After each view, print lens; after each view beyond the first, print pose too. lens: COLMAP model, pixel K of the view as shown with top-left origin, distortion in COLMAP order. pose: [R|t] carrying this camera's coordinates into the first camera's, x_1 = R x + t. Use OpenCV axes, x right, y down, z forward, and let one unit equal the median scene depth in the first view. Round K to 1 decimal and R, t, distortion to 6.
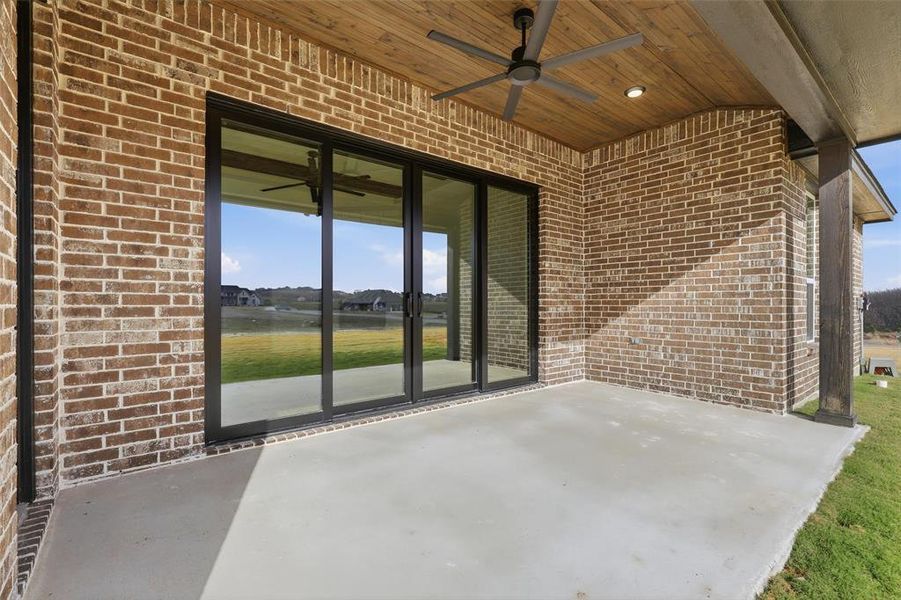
lens RADIAL K [[409.5, 0, 453.7], [0, 409.5, 307.2], [0, 0, 1]] dist [-0.000674, -0.000155]
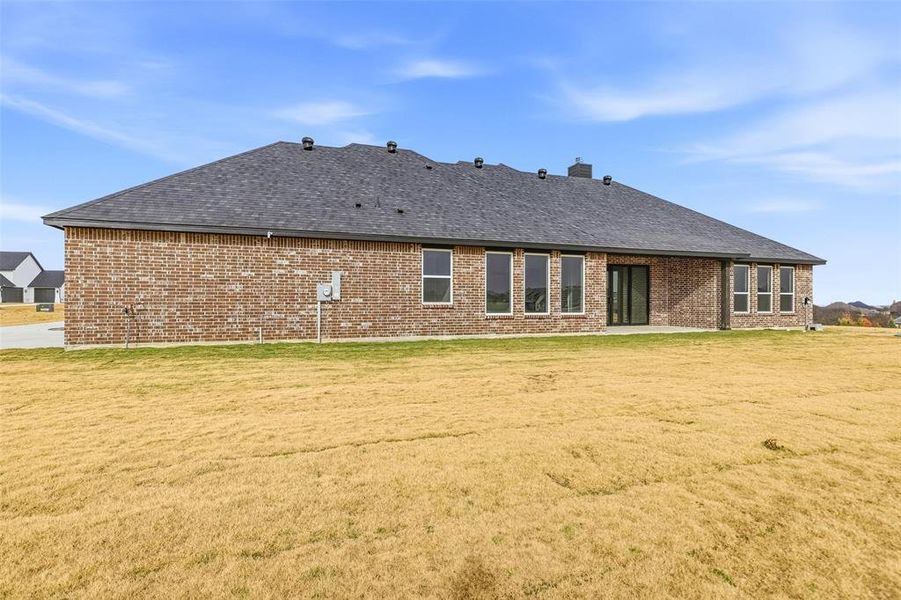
lens RADIAL K [[452.2, 0, 450.5], [0, 452.2, 300.0], [0, 0, 1]] dist [0.000511, 0.000032]
pose [[0.936273, 0.003879, -0.351252, -0.012264], [-0.005591, 0.999977, -0.003860, 0.011014], [0.351229, 0.005578, 0.936273, -2.953826]]
